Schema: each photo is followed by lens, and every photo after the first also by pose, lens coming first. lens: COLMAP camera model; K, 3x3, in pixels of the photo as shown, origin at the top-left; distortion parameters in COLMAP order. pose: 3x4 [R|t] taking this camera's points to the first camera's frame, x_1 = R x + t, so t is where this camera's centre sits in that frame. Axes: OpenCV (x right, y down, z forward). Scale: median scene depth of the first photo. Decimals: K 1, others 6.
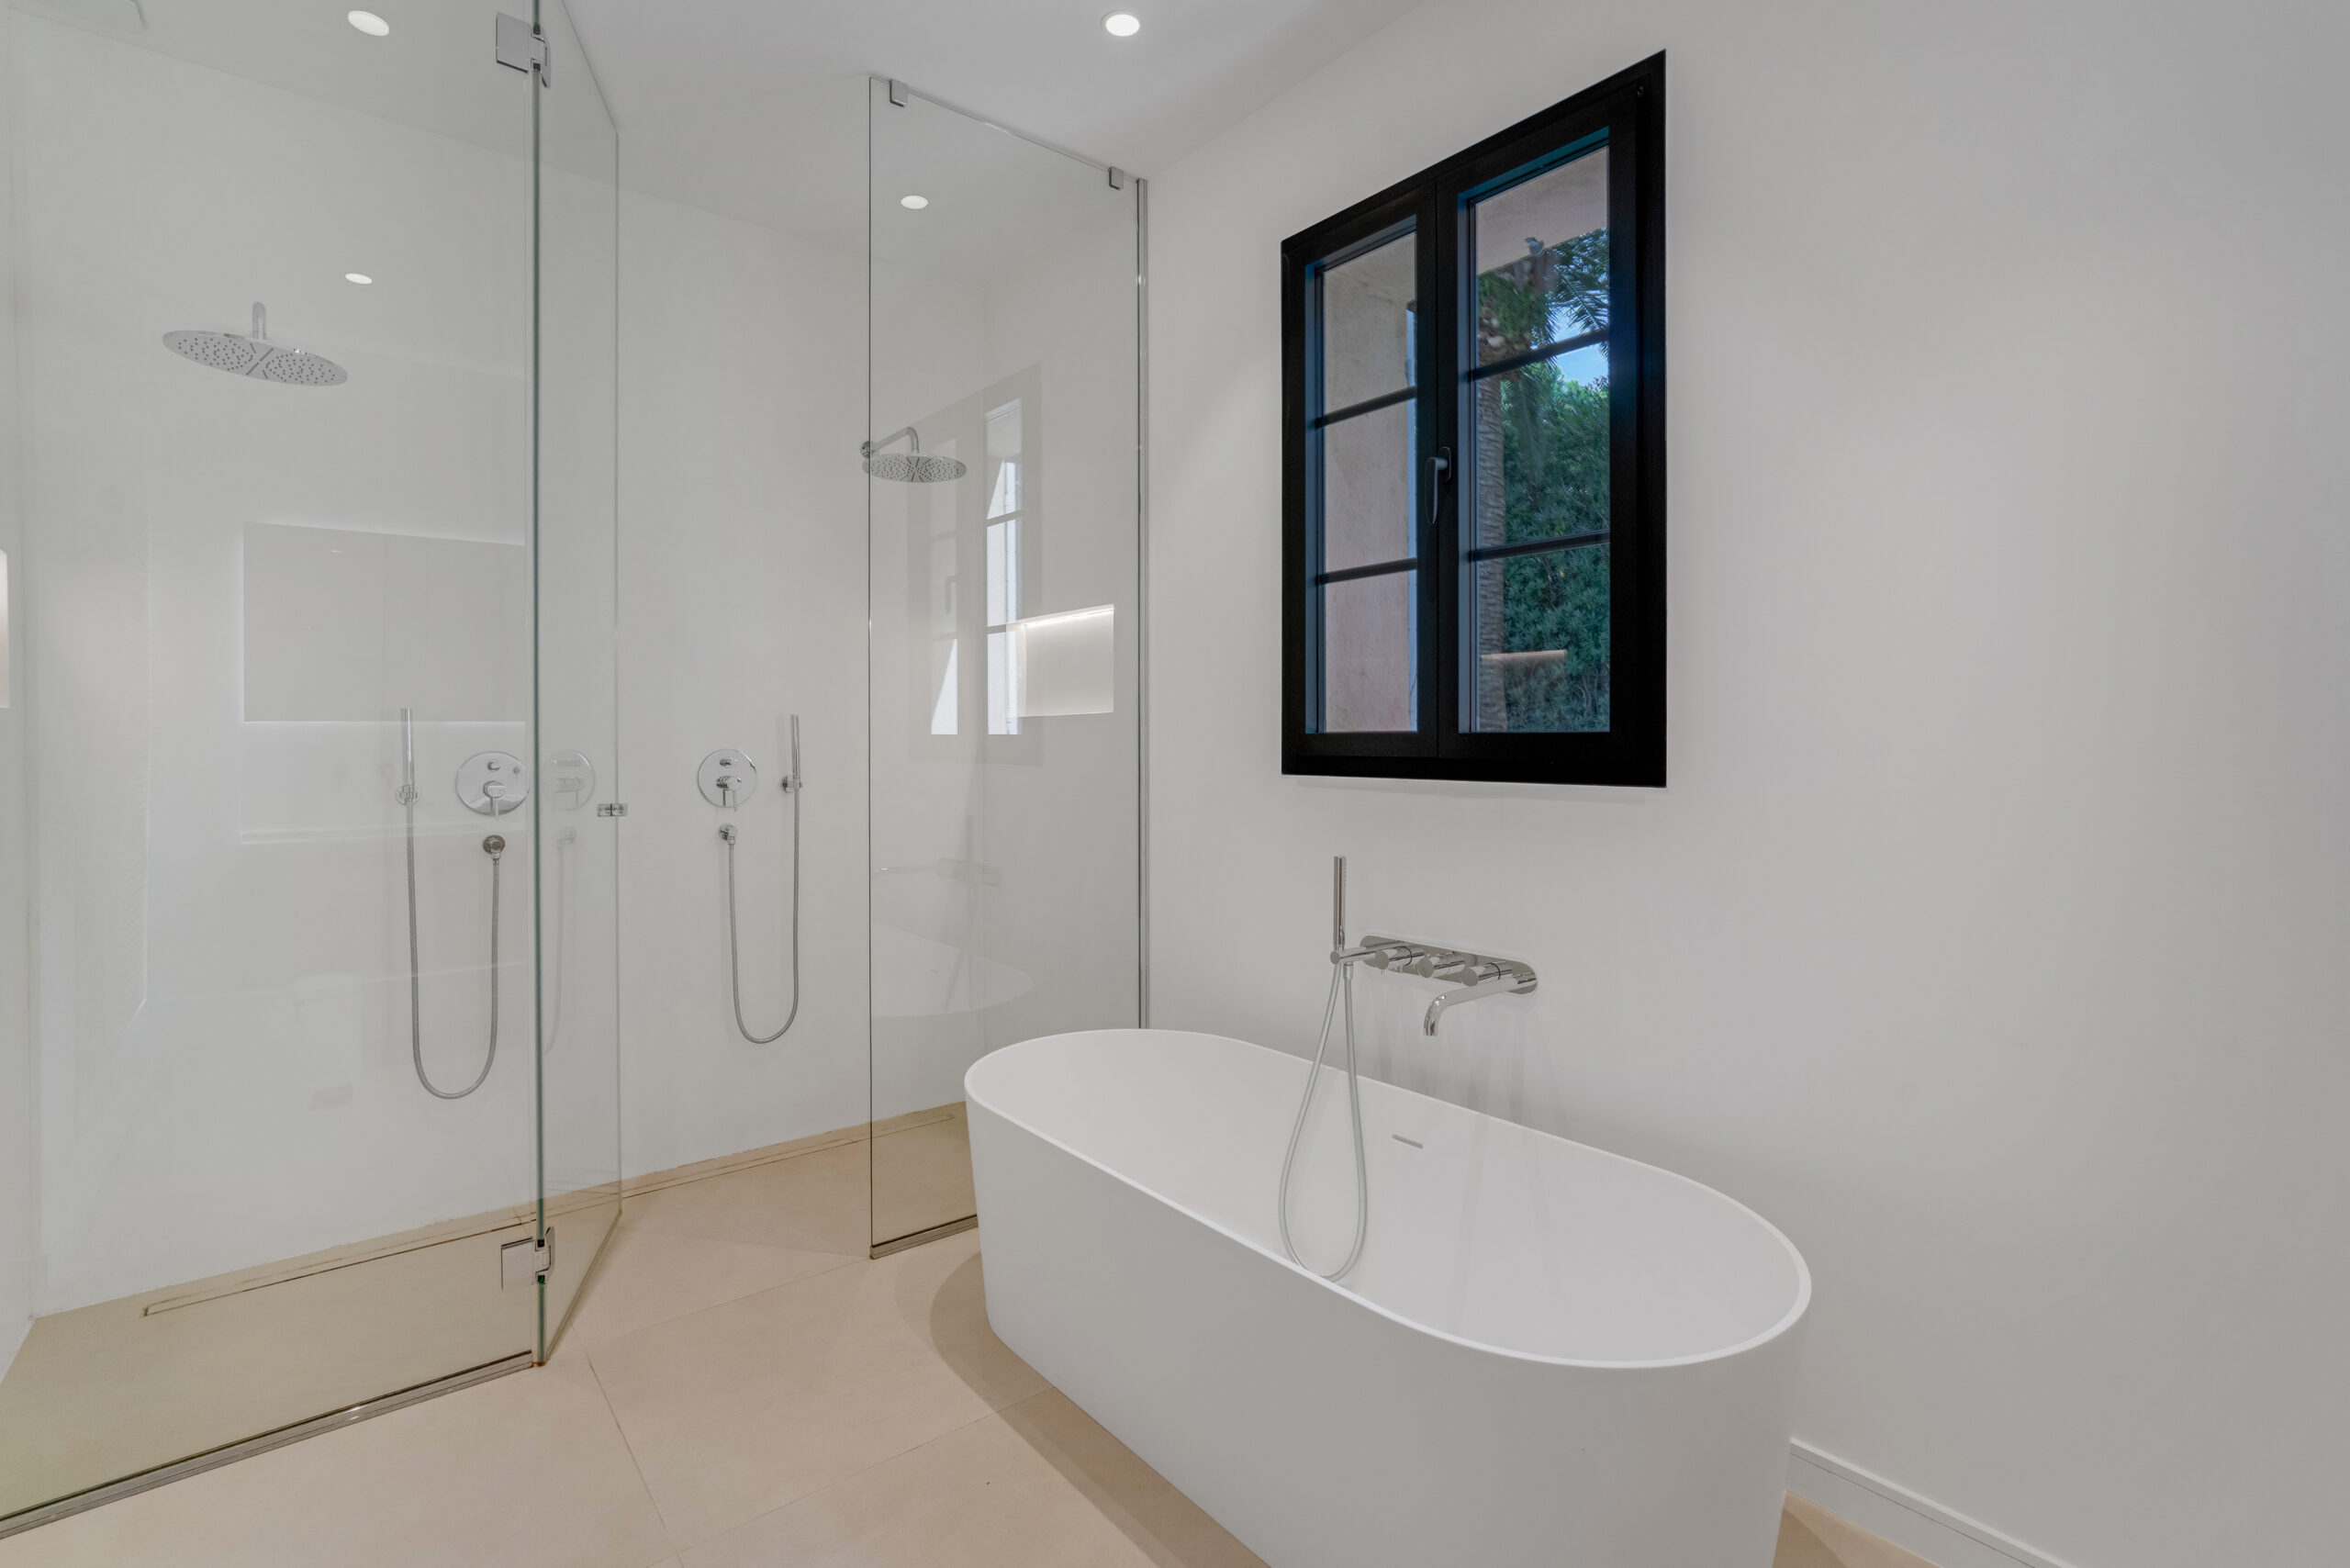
lens RADIAL K [[1091.6, 0, 1171.2], [0, 1091.6, 770.0], [0, 0, 1]] dist [0.000823, 0.000112]
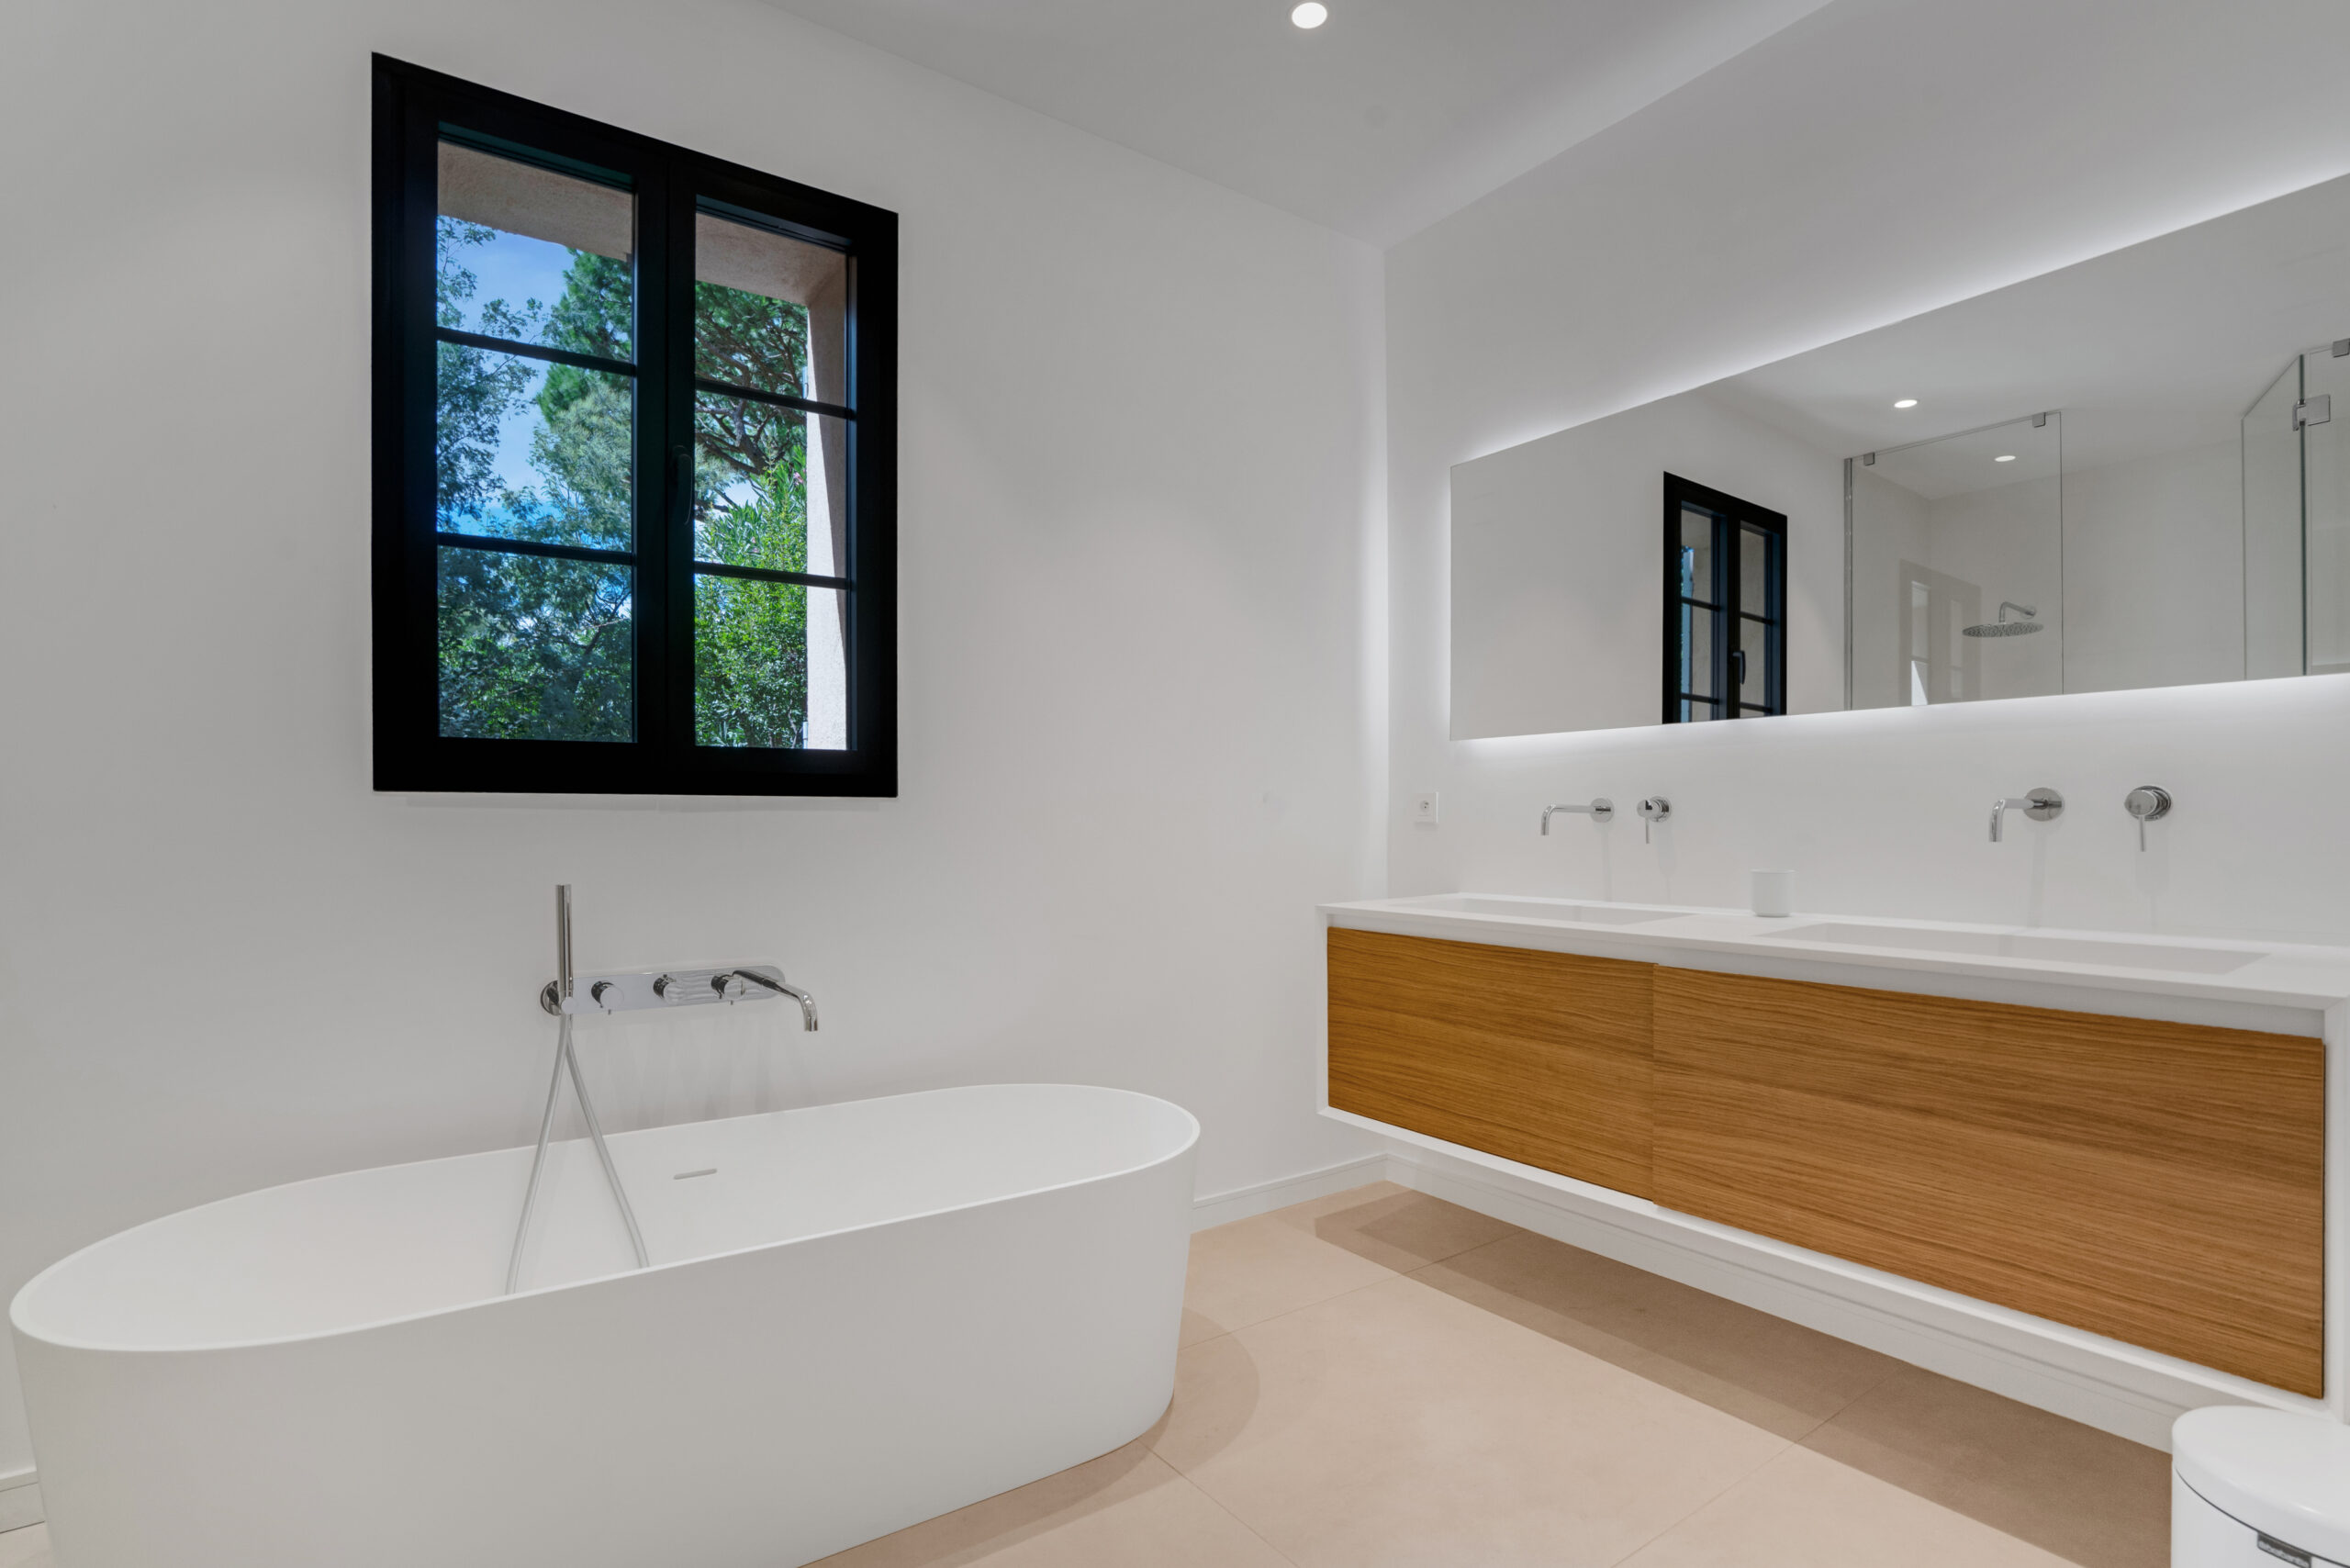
lens RADIAL K [[1091.6, 0, 1171.2], [0, 1091.6, 770.0], [0, 0, 1]] dist [0.000823, 0.000112]
pose [[0.118642, 0.000936, 0.992937, -0.649685], [-0.004628, 0.999989, -0.000390, -0.014029], [-0.992926, -0.004549, 0.118645, 0.454601]]
